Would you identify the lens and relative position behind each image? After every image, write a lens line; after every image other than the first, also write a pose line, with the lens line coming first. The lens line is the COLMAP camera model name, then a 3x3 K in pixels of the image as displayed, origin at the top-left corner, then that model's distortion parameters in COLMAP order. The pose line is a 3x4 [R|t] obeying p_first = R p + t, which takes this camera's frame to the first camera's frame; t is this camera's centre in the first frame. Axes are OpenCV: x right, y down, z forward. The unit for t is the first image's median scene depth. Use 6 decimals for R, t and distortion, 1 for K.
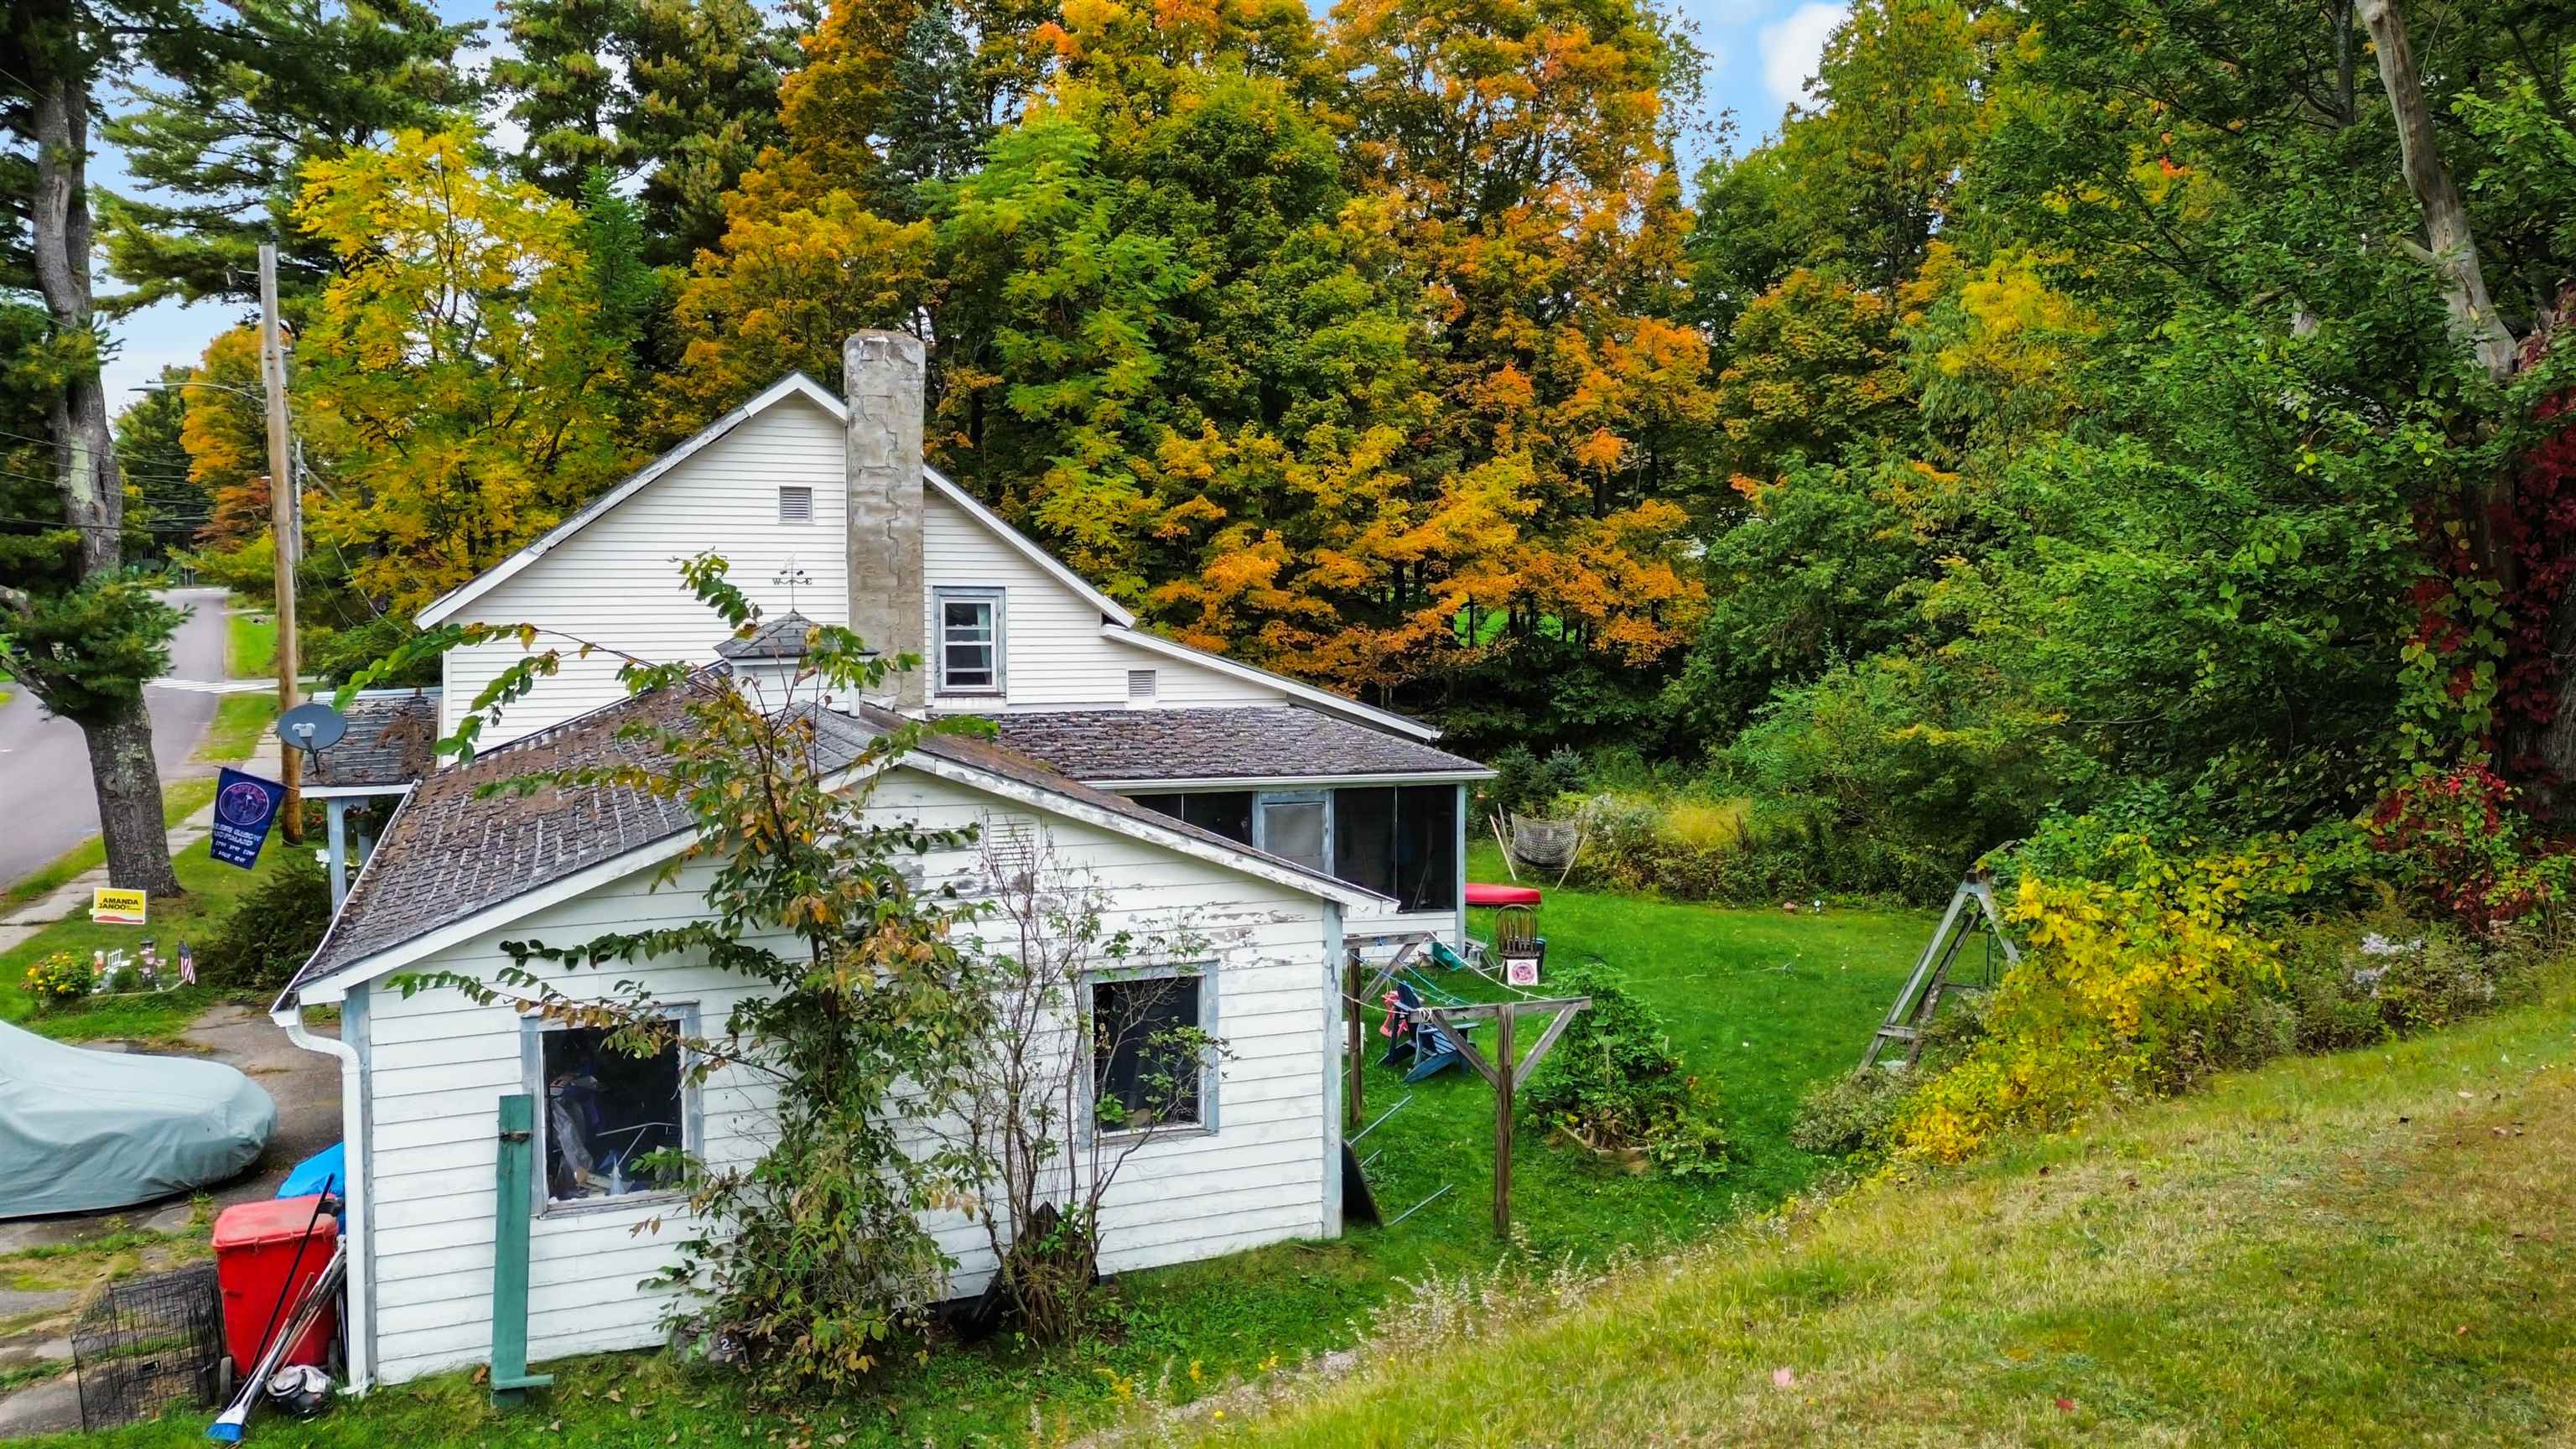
lens RADIAL K [[1754.2, 0, 1288.0], [0, 1754.2, 724.5], [0, 0, 1]] dist [0.133377, -0.147262]
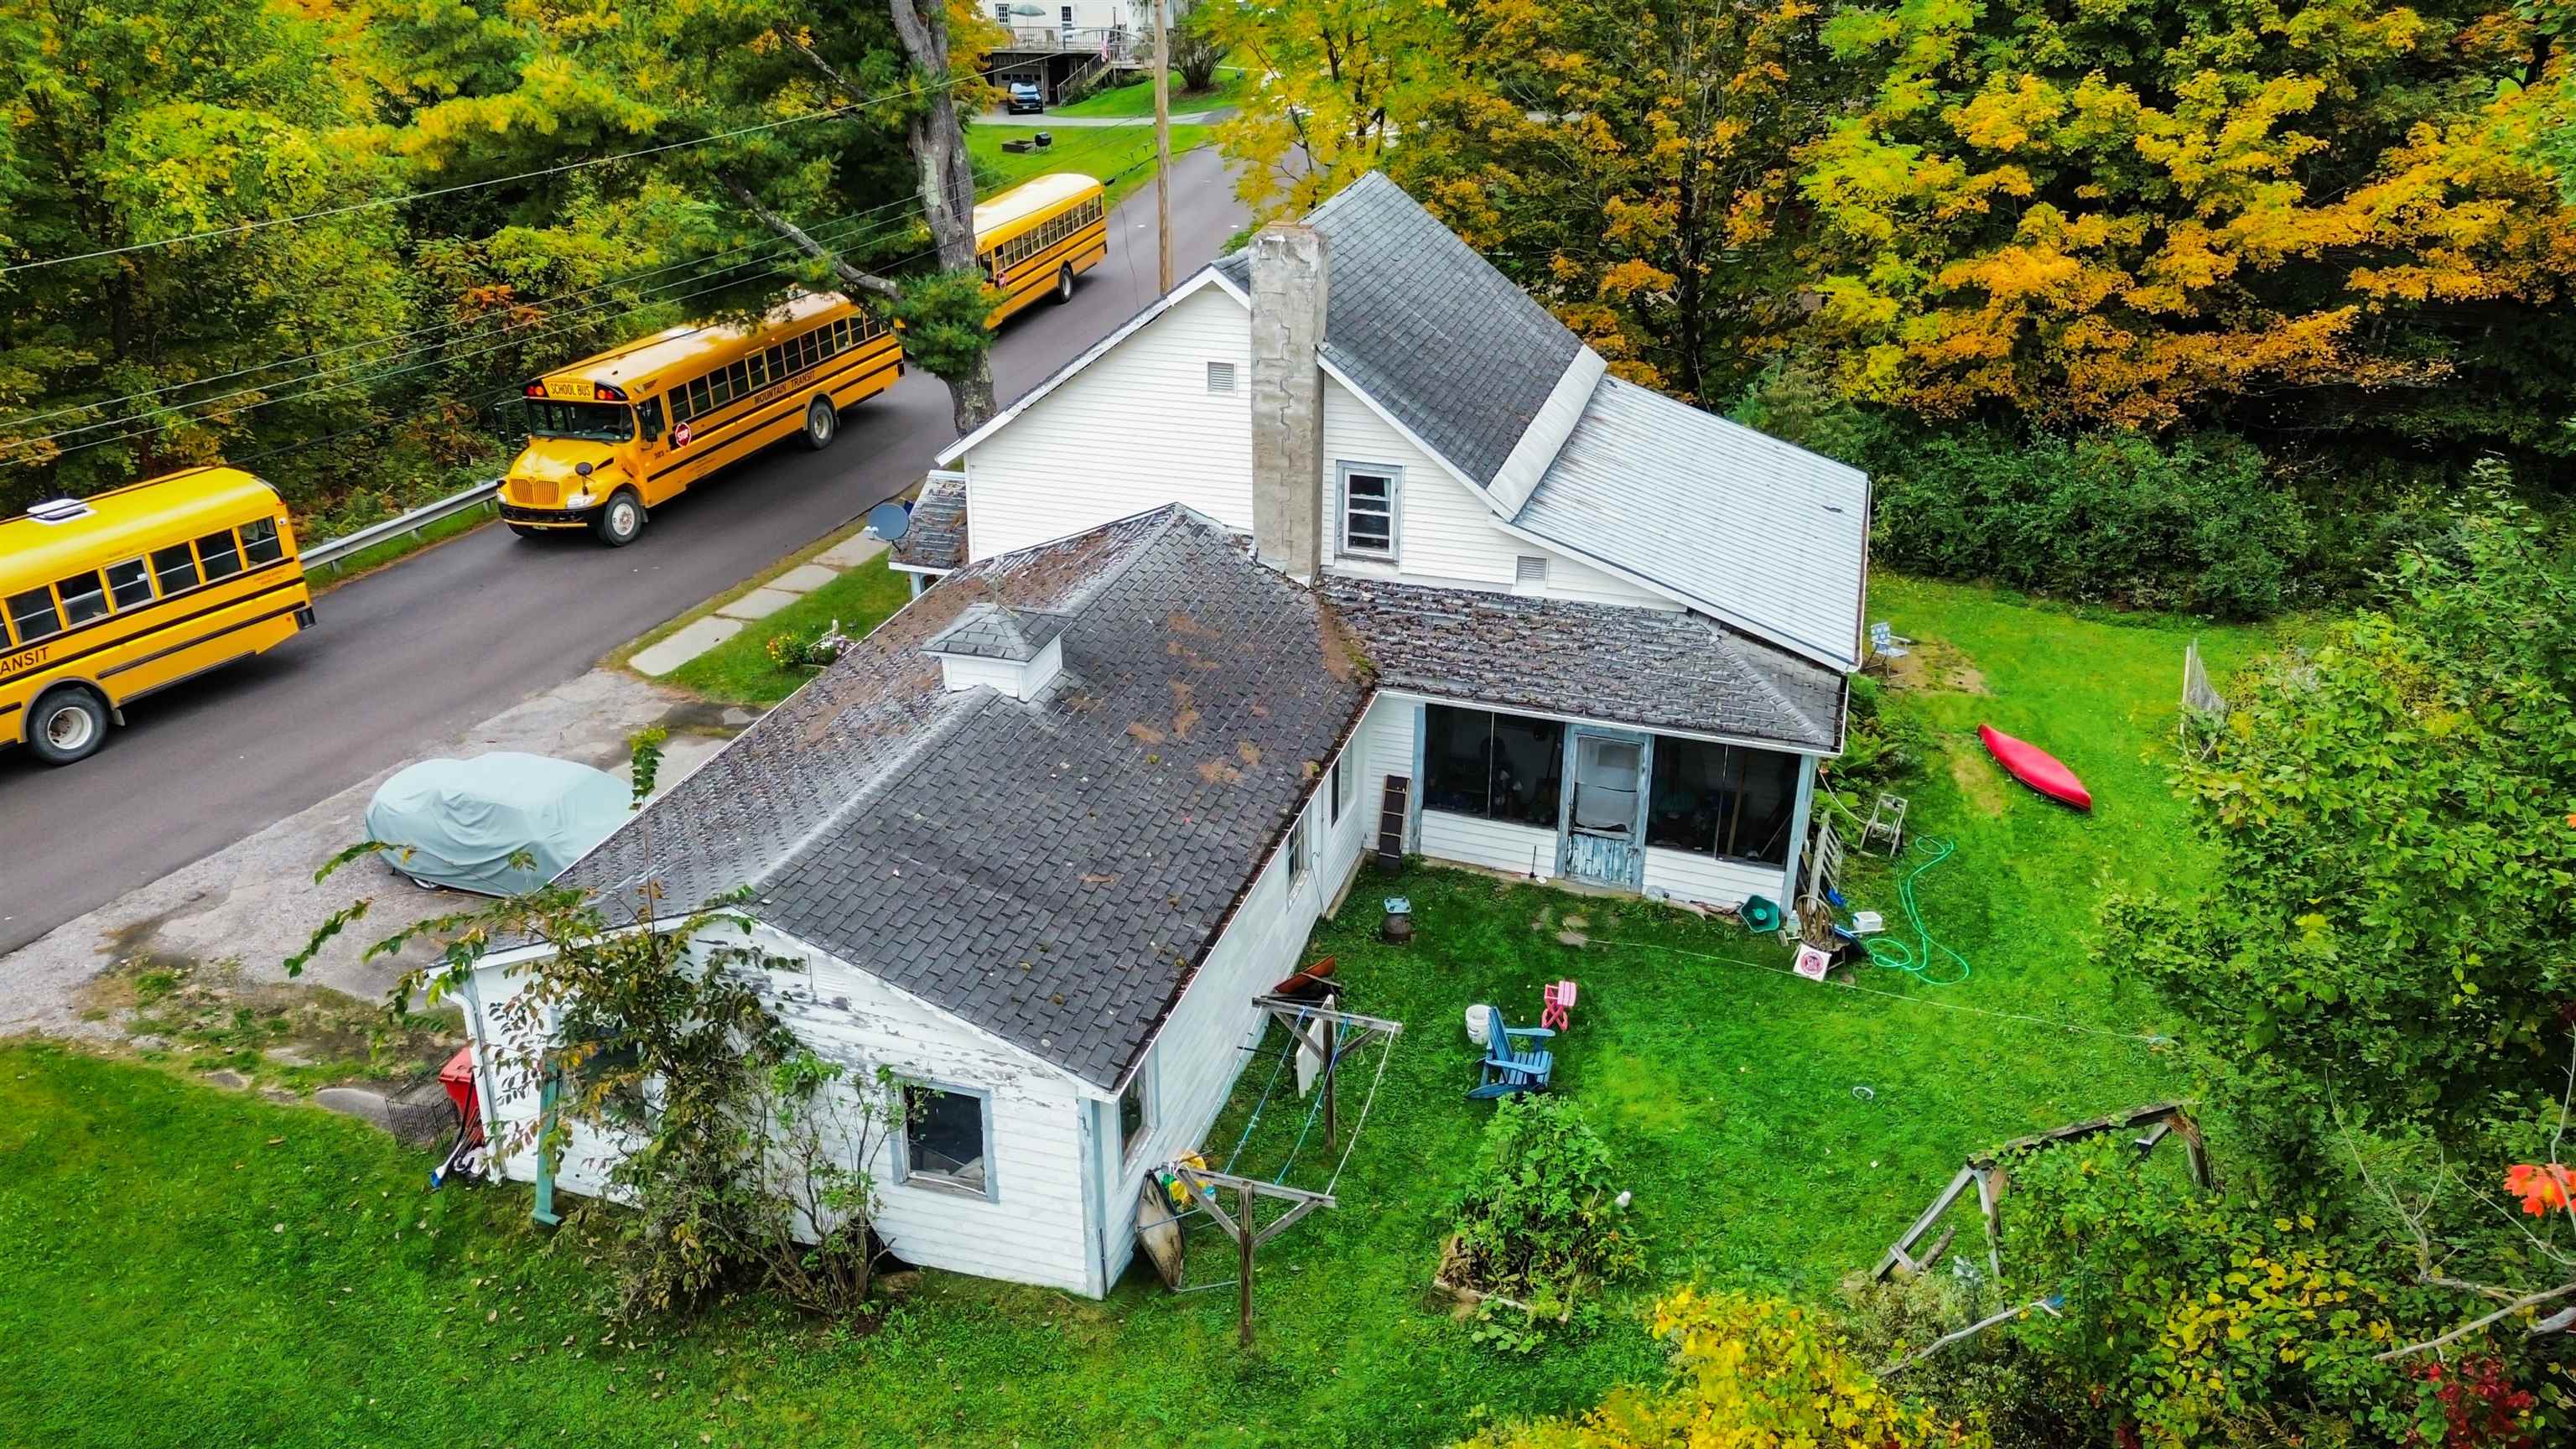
lens RADIAL K [[1754.2, 0, 1288.0], [0, 1754.2, 724.5], [0, 0, 1]] dist [0.133377, -0.147262]
pose [[0.792508, 0.261404, -0.550998, 0.405202], [-0.060115, 0.932565, 0.355961, -0.305587], [0.606892, -0.248979, 0.754780, 0.132988]]
